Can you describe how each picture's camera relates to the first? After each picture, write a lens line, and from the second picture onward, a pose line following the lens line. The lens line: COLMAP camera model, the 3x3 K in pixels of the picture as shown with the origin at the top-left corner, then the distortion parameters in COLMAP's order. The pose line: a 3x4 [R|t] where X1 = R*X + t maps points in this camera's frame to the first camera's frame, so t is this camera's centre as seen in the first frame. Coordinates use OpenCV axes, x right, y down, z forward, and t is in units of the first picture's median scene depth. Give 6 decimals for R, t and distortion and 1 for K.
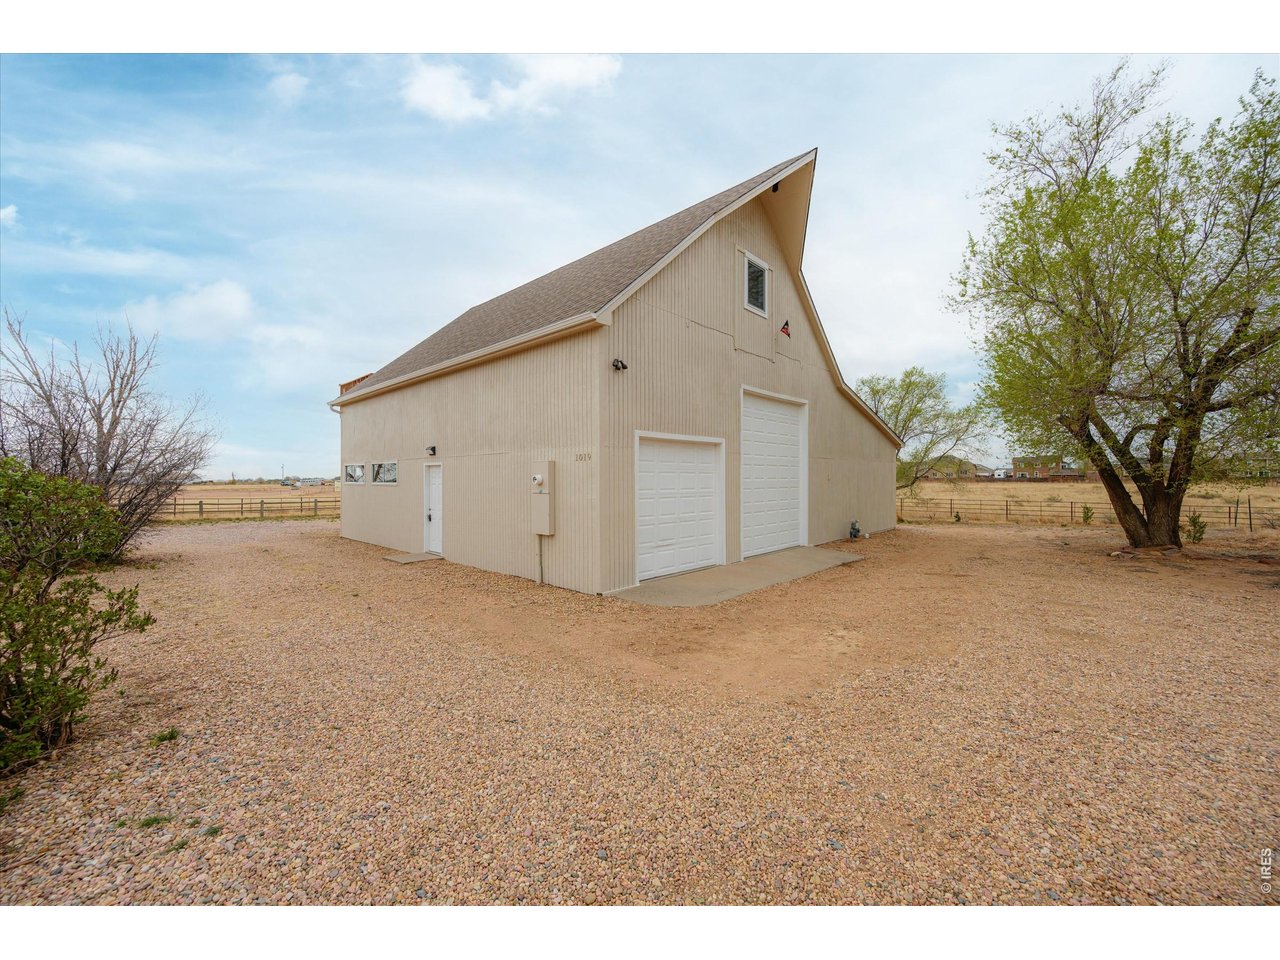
lens RADIAL K [[505.6, 0, 638.3], [0, 505.6, 487.3], [0, 0, 1]] dist [-0.002243, -0.000255]
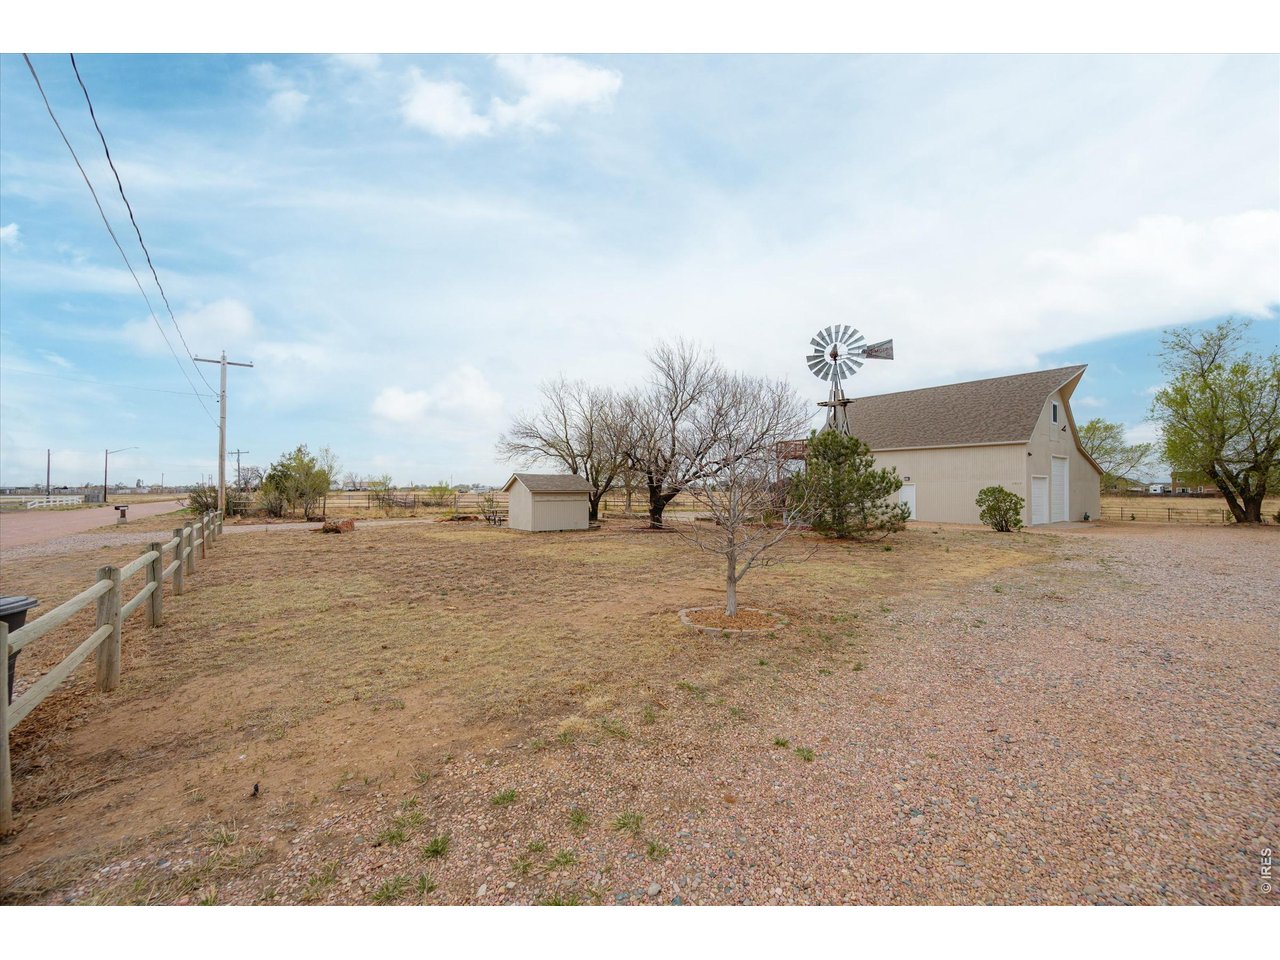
lens RADIAL K [[505.6, 0, 639.0], [0, 505.6, 486.2], [0, 0, 1]] dist [-0.002243, -0.000255]
pose [[0.984725, 0.015799, -0.173401, -1.030212], [-0.018880, 0.999692, -0.016134, 0.029911], [0.173093, 0.019162, 0.984719, -1.372111]]
